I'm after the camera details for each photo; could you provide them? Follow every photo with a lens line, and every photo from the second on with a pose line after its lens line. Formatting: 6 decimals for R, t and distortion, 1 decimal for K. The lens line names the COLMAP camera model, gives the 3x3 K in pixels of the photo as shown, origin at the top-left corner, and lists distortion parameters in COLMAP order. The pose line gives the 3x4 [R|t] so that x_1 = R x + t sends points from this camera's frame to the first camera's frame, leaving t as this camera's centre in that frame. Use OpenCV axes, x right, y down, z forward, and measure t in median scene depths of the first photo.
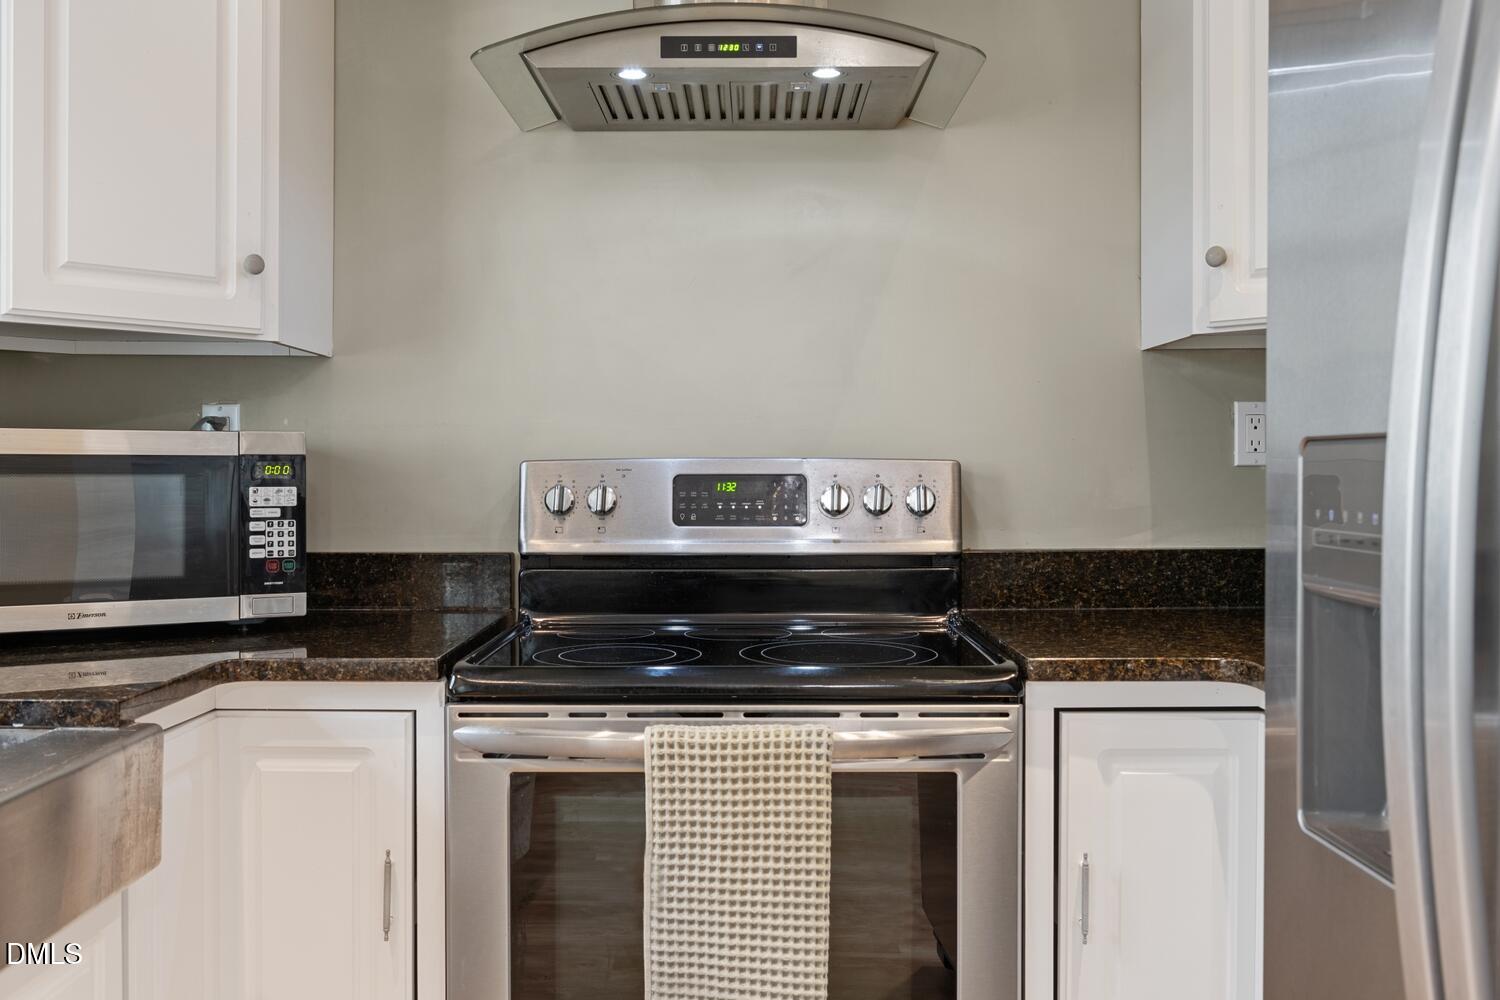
lens RADIAL K [[1400.2, 0, 750.0], [0, 1400.2, 500.0], [0, 0, 1]] dist [-0.015505, -0.003346]
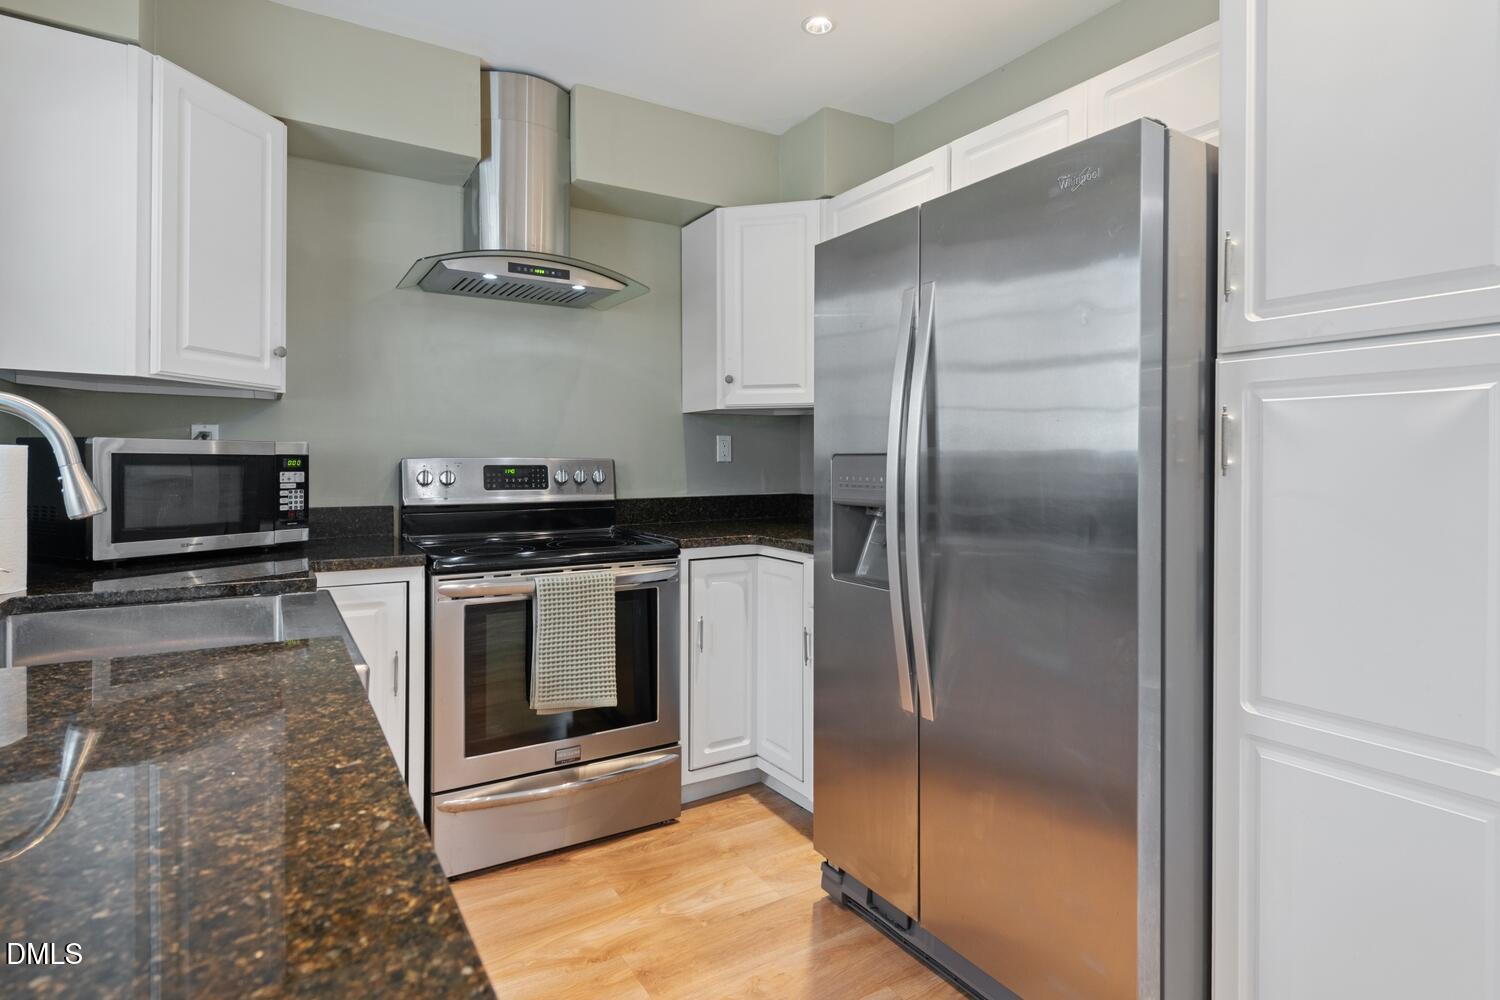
lens RADIAL K [[779.3, 0, 750.8], [0, 779.3, 469.2], [0, 0, 1]] dist [0.001559, 0.000135]
pose [[0.845066, -0.002328, 0.534656, -0.383004], [0.009124, 0.999908, -0.010068, 0.003074], [-0.534584, 0.013386, 0.845010, -0.206631]]
